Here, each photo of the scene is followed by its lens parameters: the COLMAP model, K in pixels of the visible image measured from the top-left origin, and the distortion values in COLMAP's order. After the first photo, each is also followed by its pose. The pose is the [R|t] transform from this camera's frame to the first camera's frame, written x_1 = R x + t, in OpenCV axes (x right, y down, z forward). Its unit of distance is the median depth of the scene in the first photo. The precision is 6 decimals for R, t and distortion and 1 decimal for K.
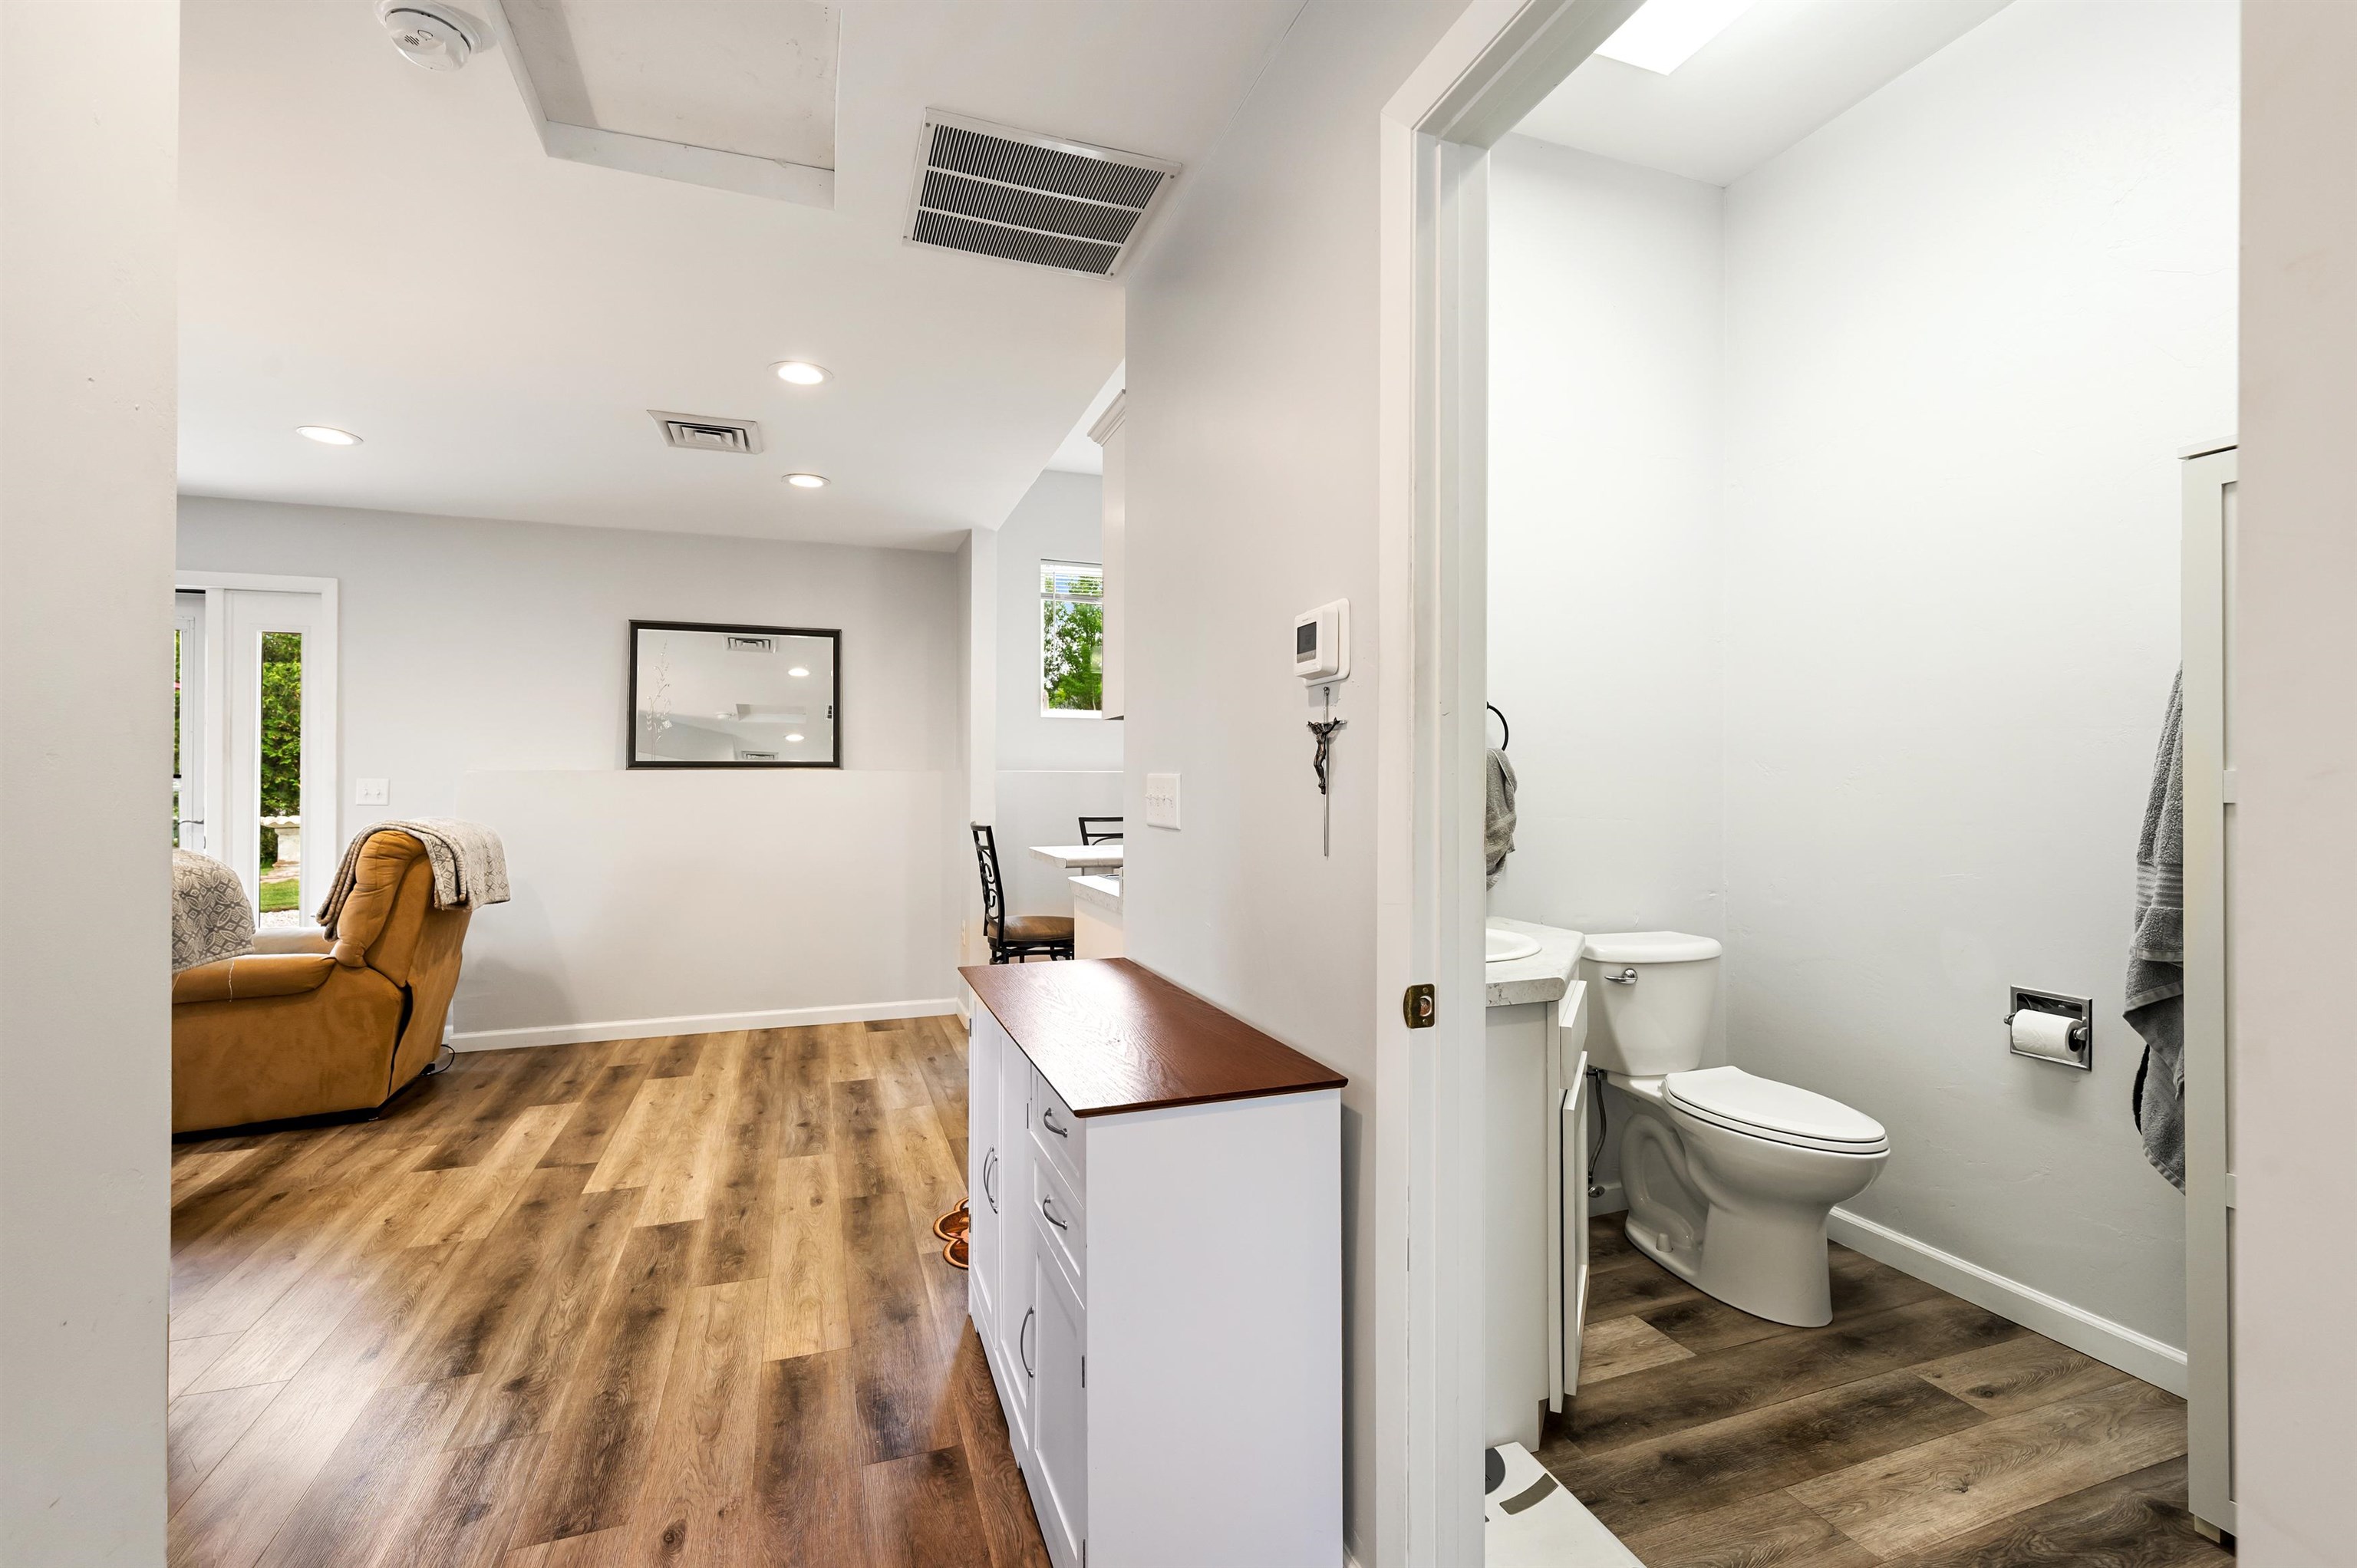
lens RADIAL K [[1027.7, 0, 1181.4], [0, 1027.7, 781.9], [0, 0, 1]] dist [0.002061, 0.000891]
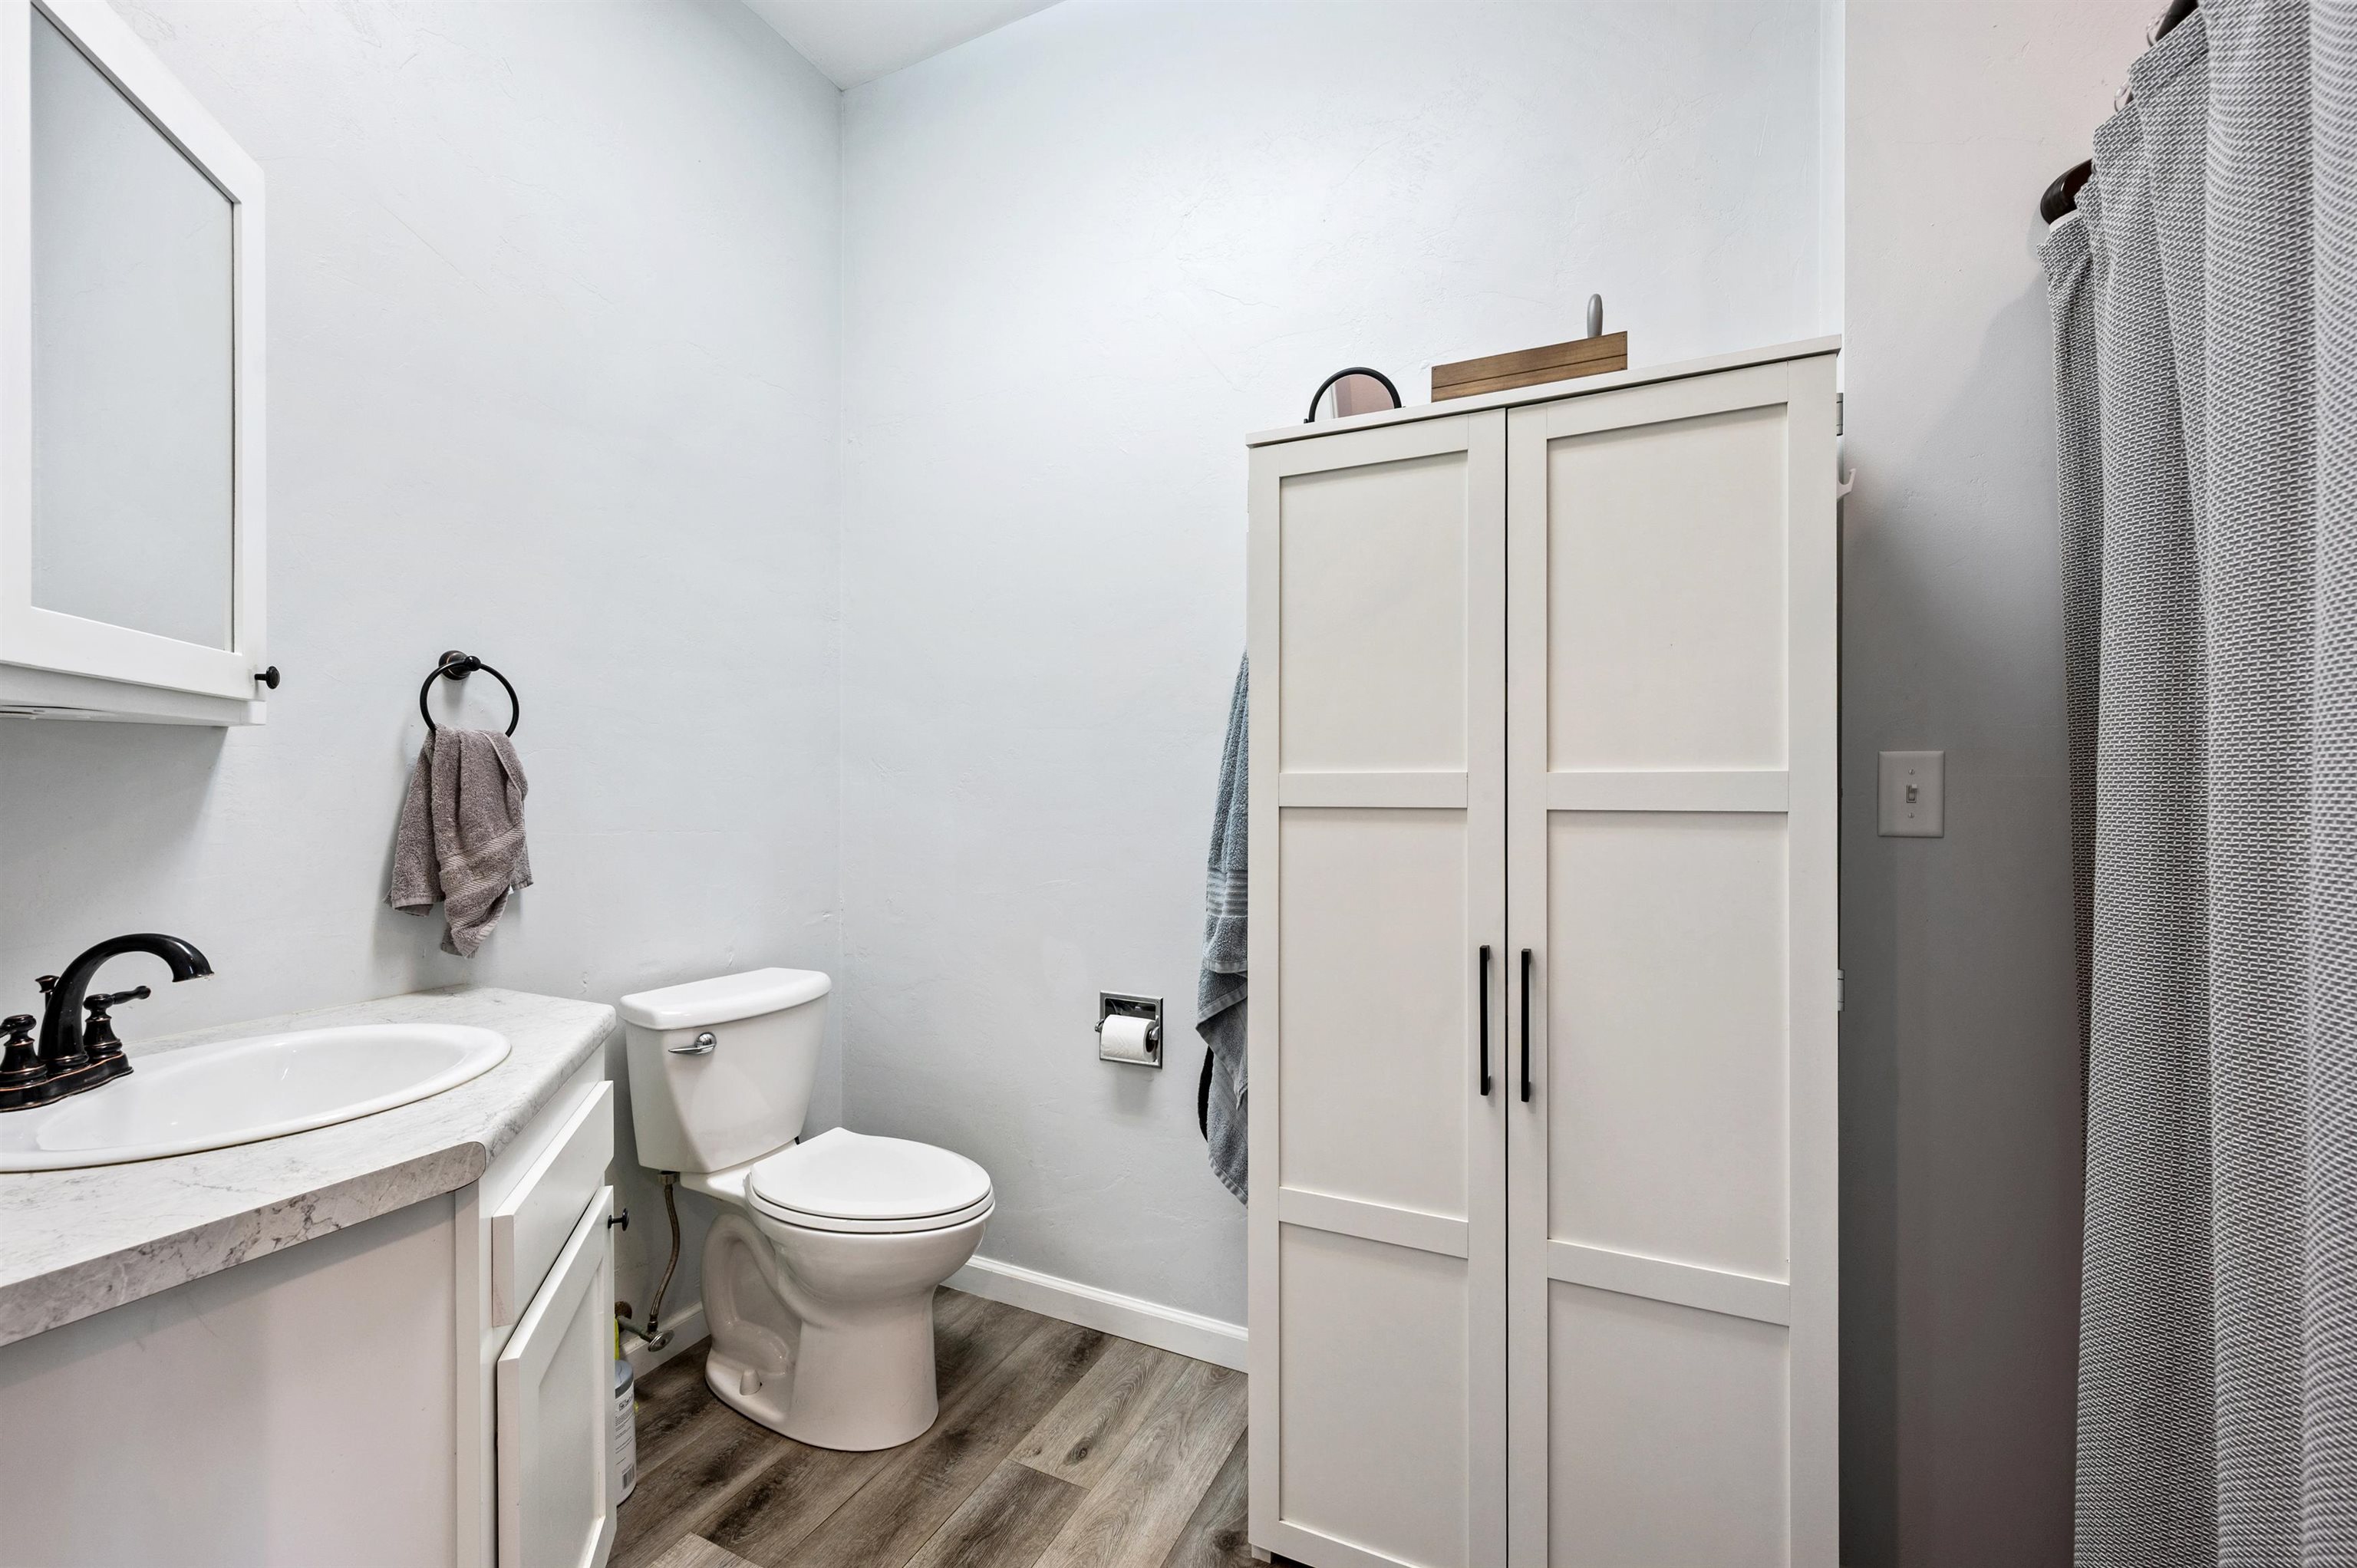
lens RADIAL K [[952.2, 0, 1180.8], [0, 952.2, 786.9], [0, 0, 1]] dist [0.000624, 0.000055]
pose [[0.711187, 0.000144, 0.703003, 0.227164], [-0.003411, 0.999989, 0.003246, -0.000671], [-0.702994, -0.004706, 0.711180, 0.308824]]
